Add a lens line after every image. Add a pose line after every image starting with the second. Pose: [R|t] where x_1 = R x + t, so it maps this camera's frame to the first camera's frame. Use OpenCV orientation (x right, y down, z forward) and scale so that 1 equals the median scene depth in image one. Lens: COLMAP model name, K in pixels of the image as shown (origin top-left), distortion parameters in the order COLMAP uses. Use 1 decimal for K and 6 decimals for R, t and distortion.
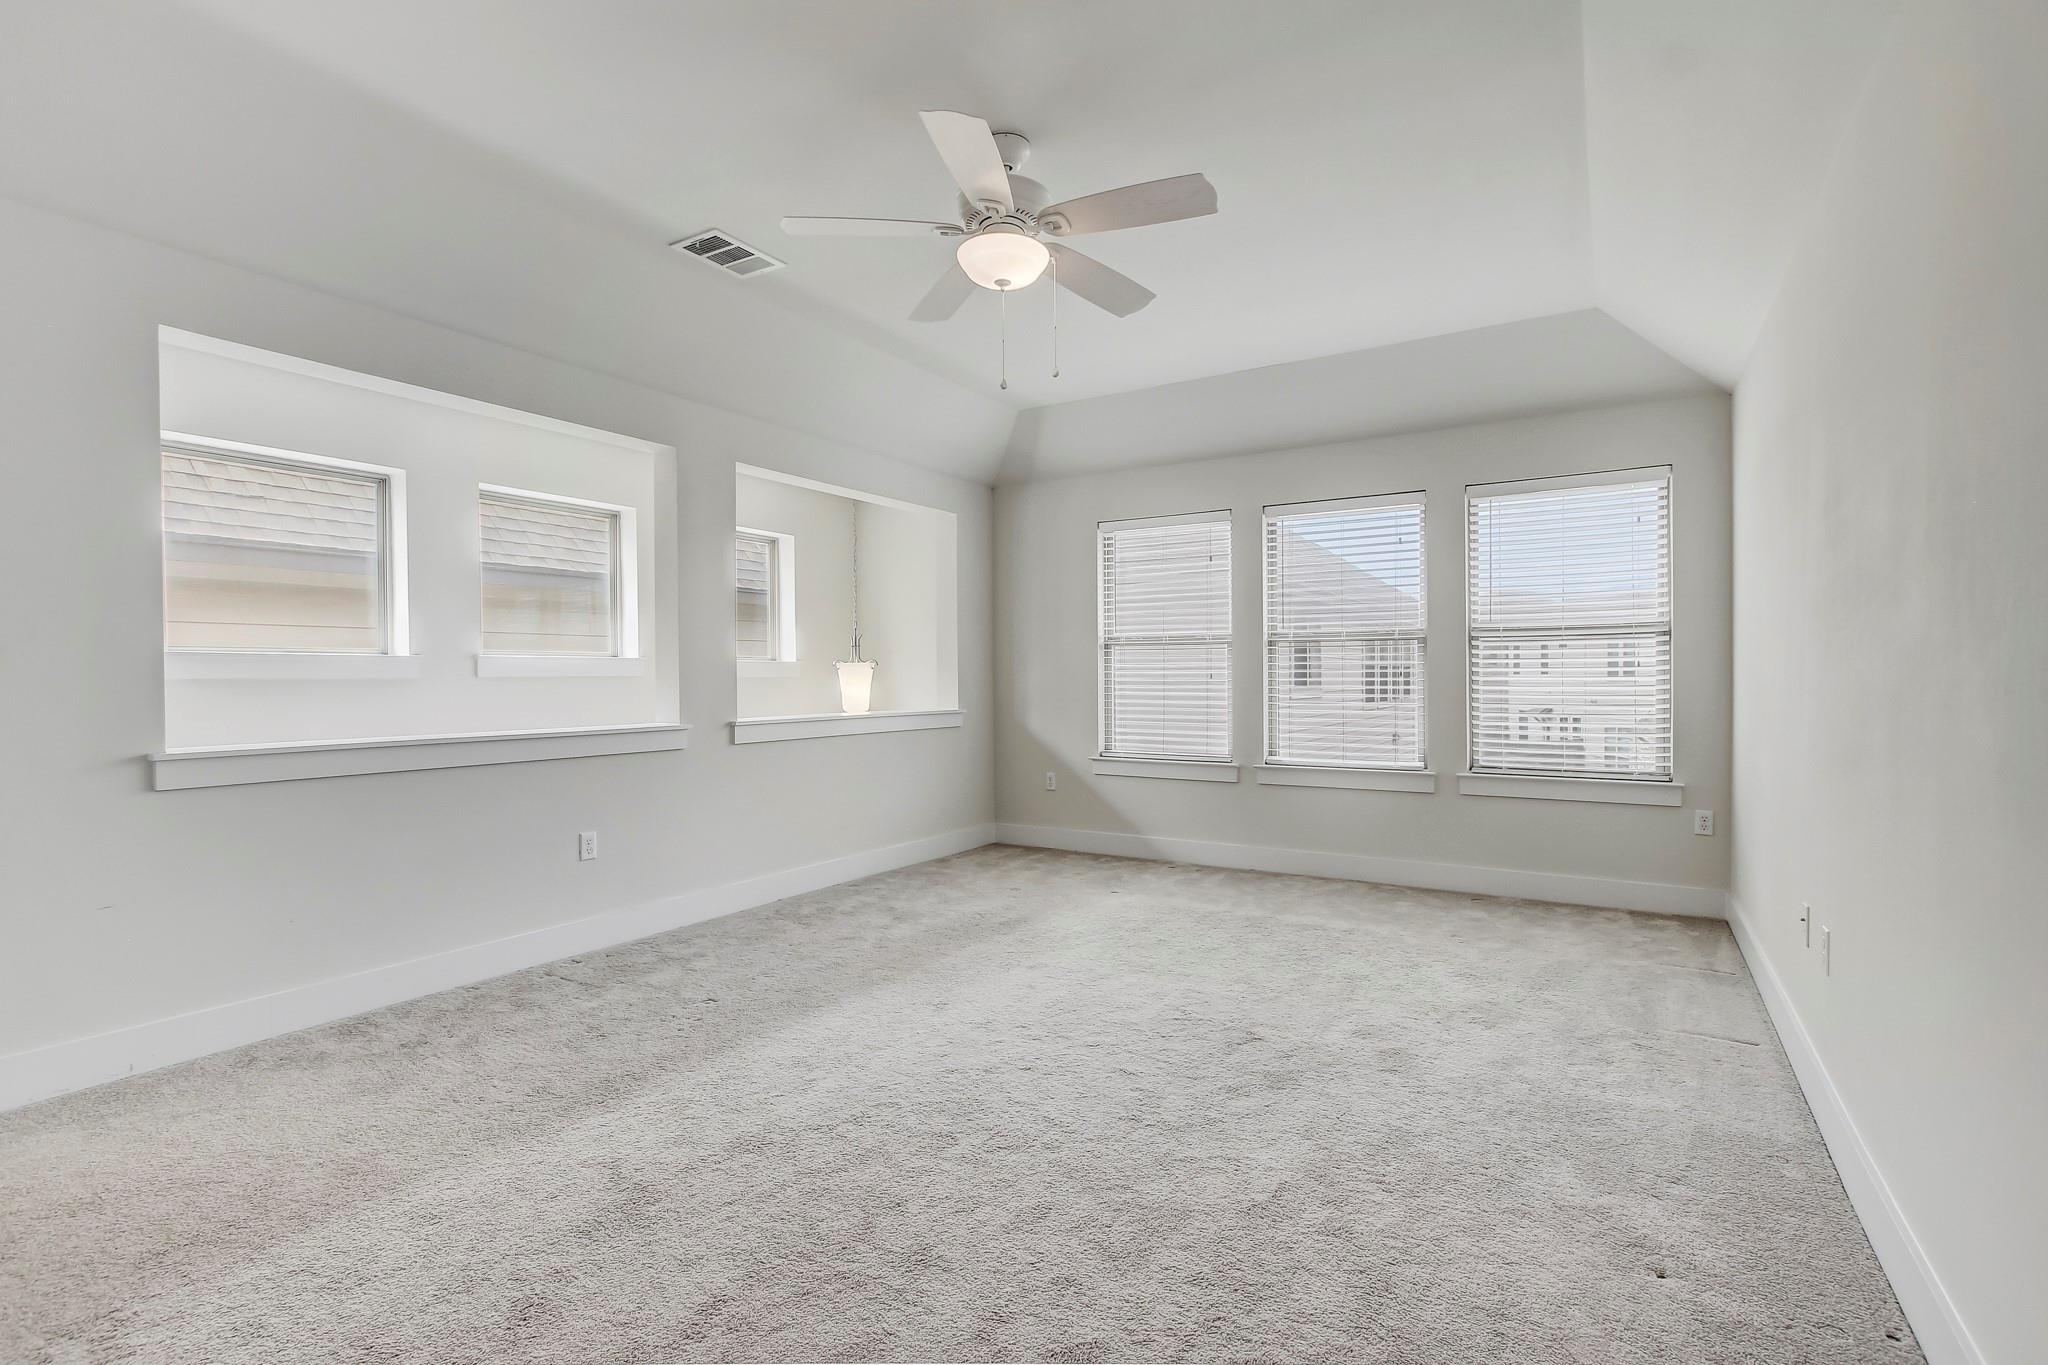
lens RADIAL K [[942.6, 0, 1024.0], [0, 942.6, 682.5], [0, 0, 1]] dist [-0.036731, 0.000265]
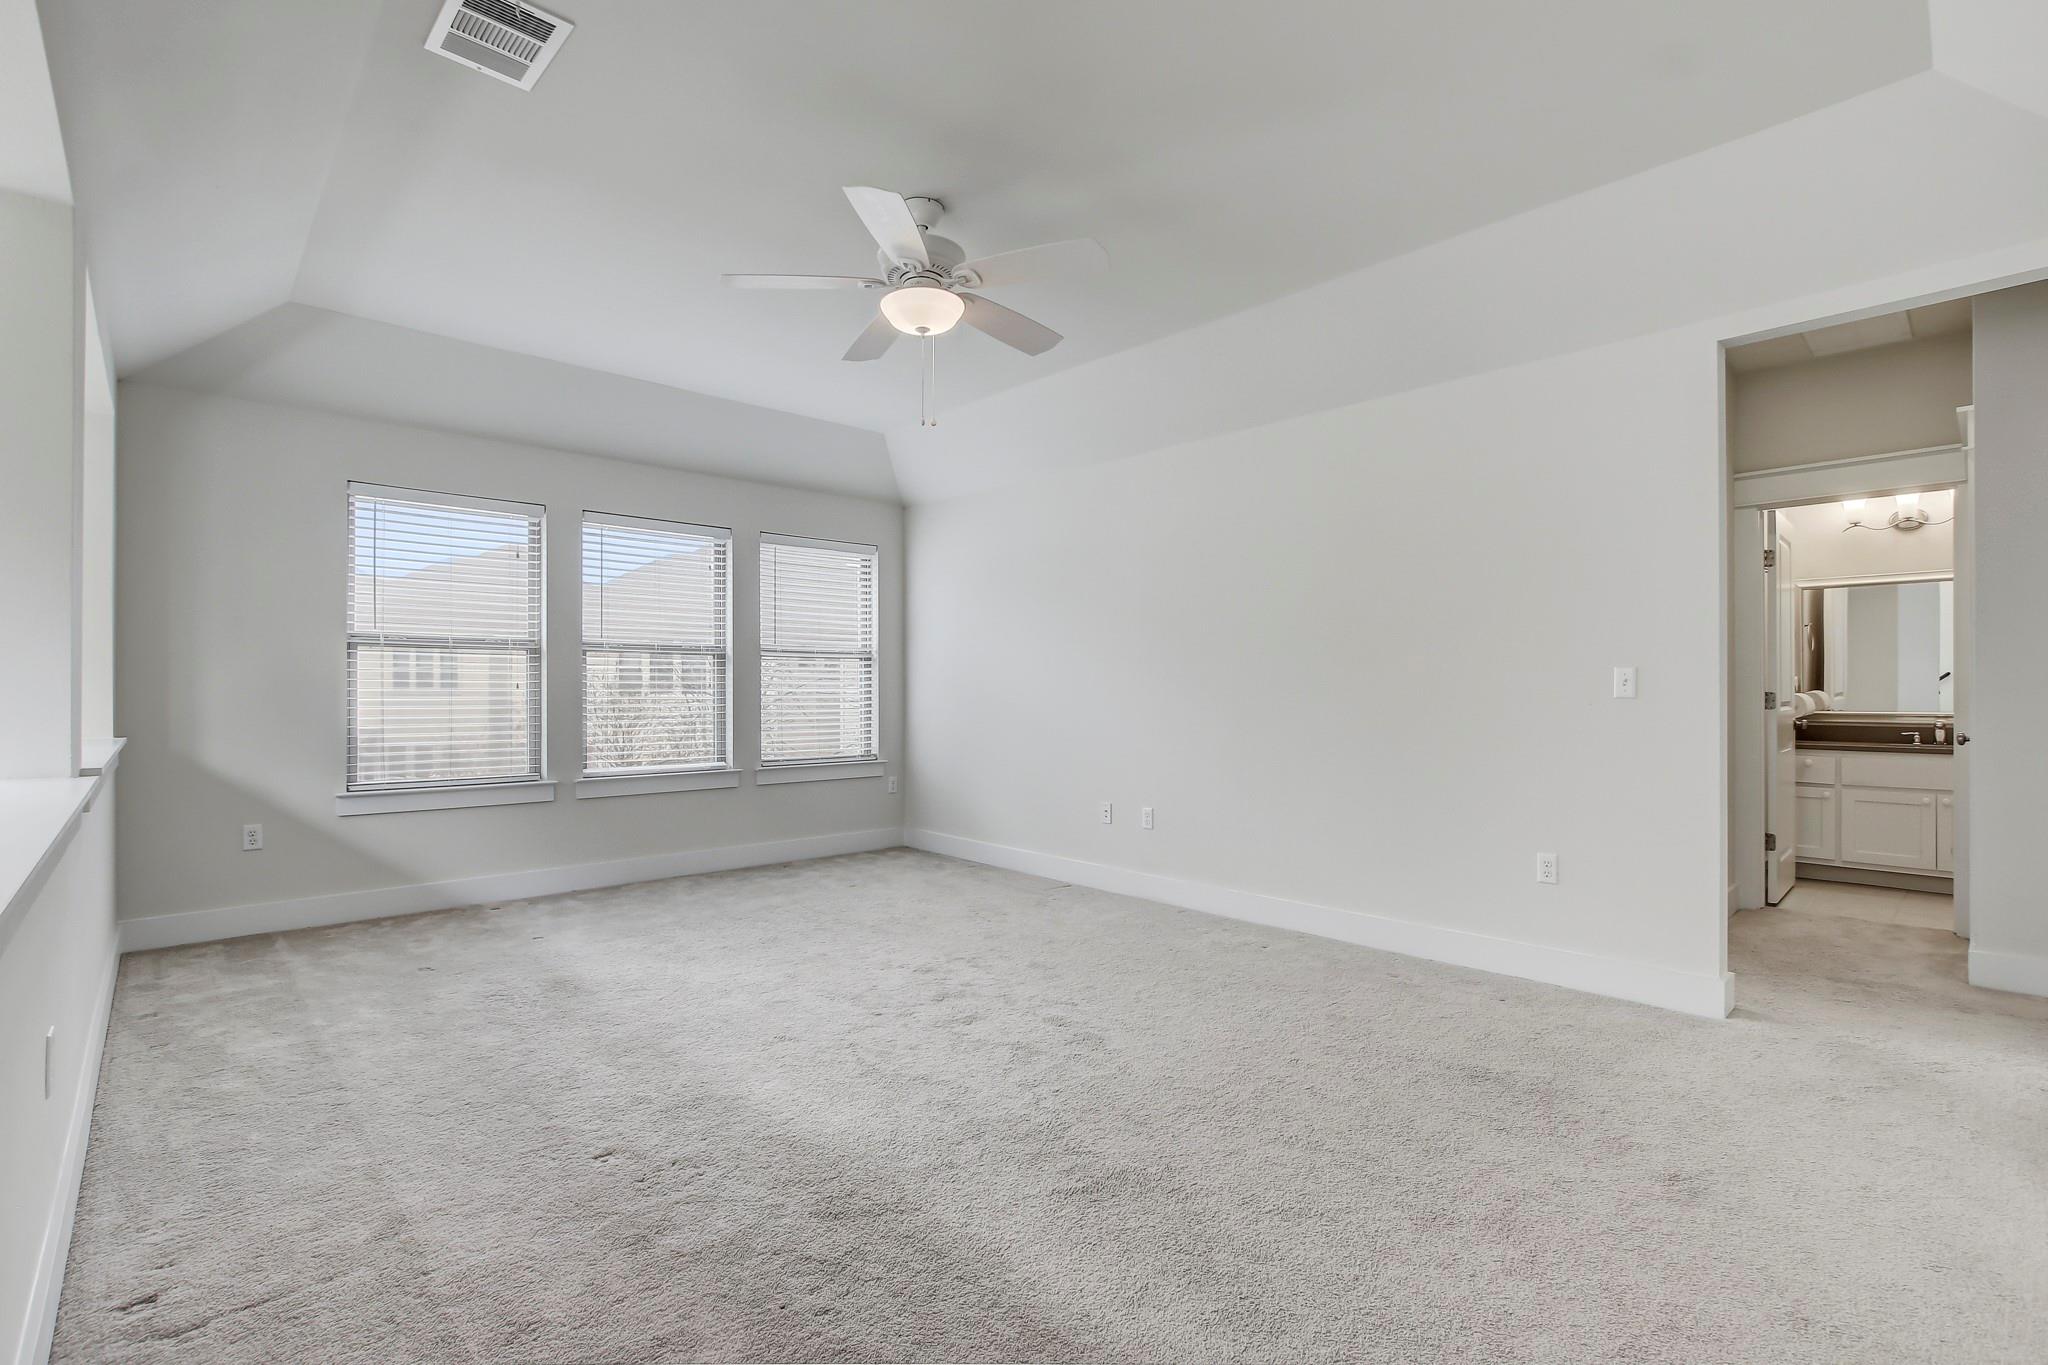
lens RADIAL K [[942.6, 0, 1024.0], [0, 942.6, 682.5], [0, 0, 1]] dist [-0.036731, 0.000265]
pose [[0.237950, 0.009374, 0.971232, -0.648894], [0.002061, 0.999946, -0.010156, -0.000916], [-0.971275, 0.004419, 0.237918, 0.376064]]
